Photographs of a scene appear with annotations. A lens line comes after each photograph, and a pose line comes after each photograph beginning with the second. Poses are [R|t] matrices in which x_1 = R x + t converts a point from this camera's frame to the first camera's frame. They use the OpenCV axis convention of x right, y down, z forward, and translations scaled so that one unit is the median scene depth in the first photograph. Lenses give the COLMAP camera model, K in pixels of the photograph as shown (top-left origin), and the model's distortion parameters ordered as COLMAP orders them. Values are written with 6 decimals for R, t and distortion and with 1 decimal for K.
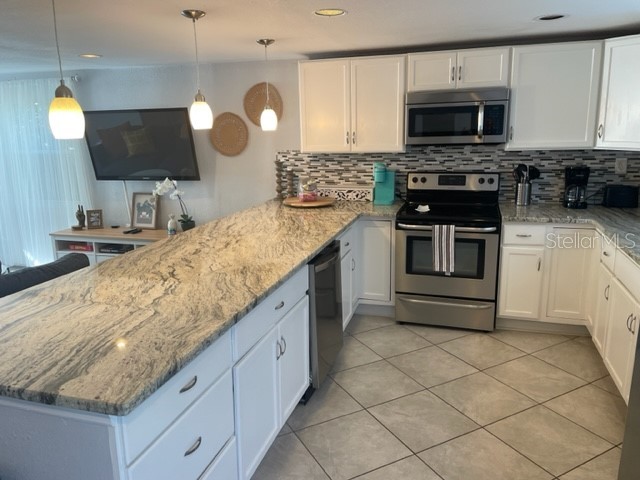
lens RADIAL K [[484.9, 0, 324.3], [0, 484.9, 238.3], [0, 0, 1]] dist [0.082059, -0.114372]
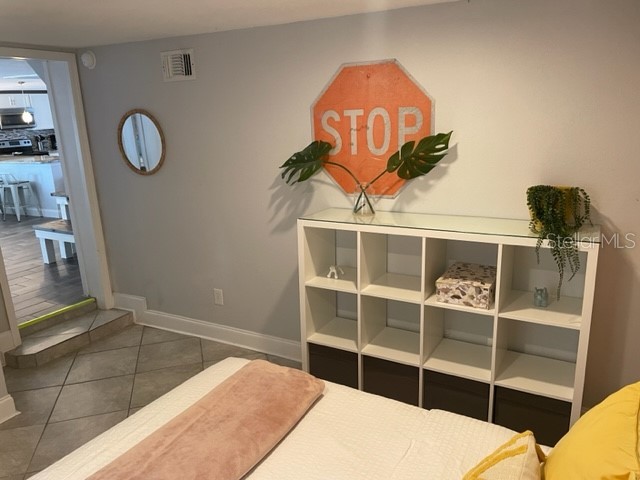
lens RADIAL K [[484.9, 0, 315.9], [0, 484.9, 243.4], [0, 0, 1]] dist [0.082059, -0.114372]
pose [[0.212056, -0.251121, 0.944442, -1.910147], [0.249384, 0.948329, 0.196161, 0.257693], [-0.944902, 0.193931, 0.263725, -1.023895]]
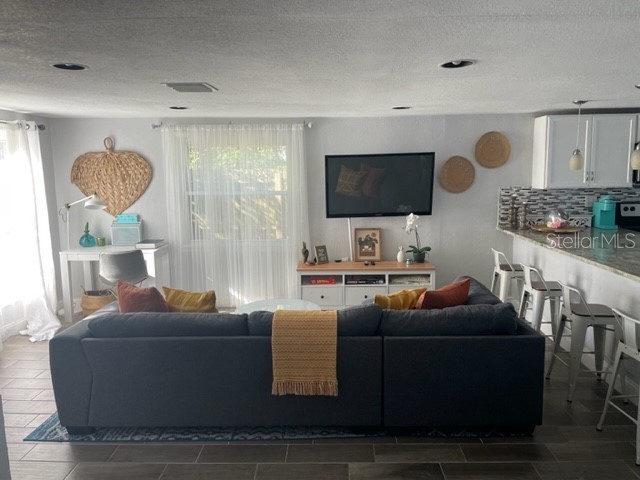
lens RADIAL K [[484.9, 0, 324.6], [0, 484.9, 242.2], [0, 0, 1]] dist [0.082059, -0.114372]
pose [[0.965036, -0.039057, 0.259191, -0.908694], [0.057556, 0.996278, -0.064170, 0.002506], [-0.255720, 0.076844, 0.963692, -0.021929]]
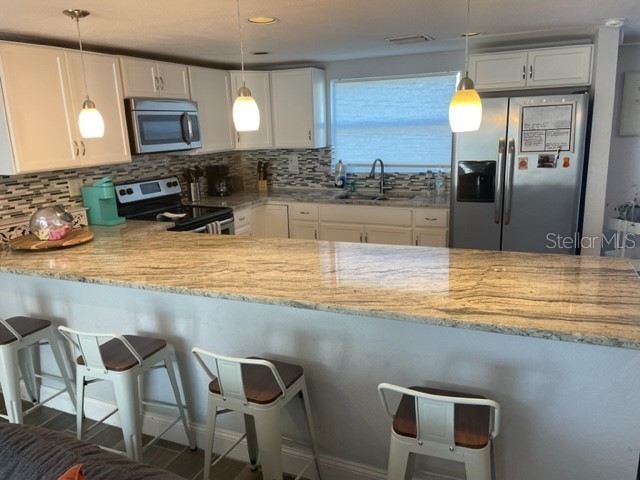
lens RADIAL K [[484.9, 0, 317.2], [0, 484.9, 239.9], [0, 0, 1]] dist [0.082059, -0.114372]
pose [[0.136559, -0.211407, 0.967811, -0.682892], [0.249575, 0.952793, 0.172911, -0.104174], [-0.958678, 0.217929, 0.182874, 0.503195]]
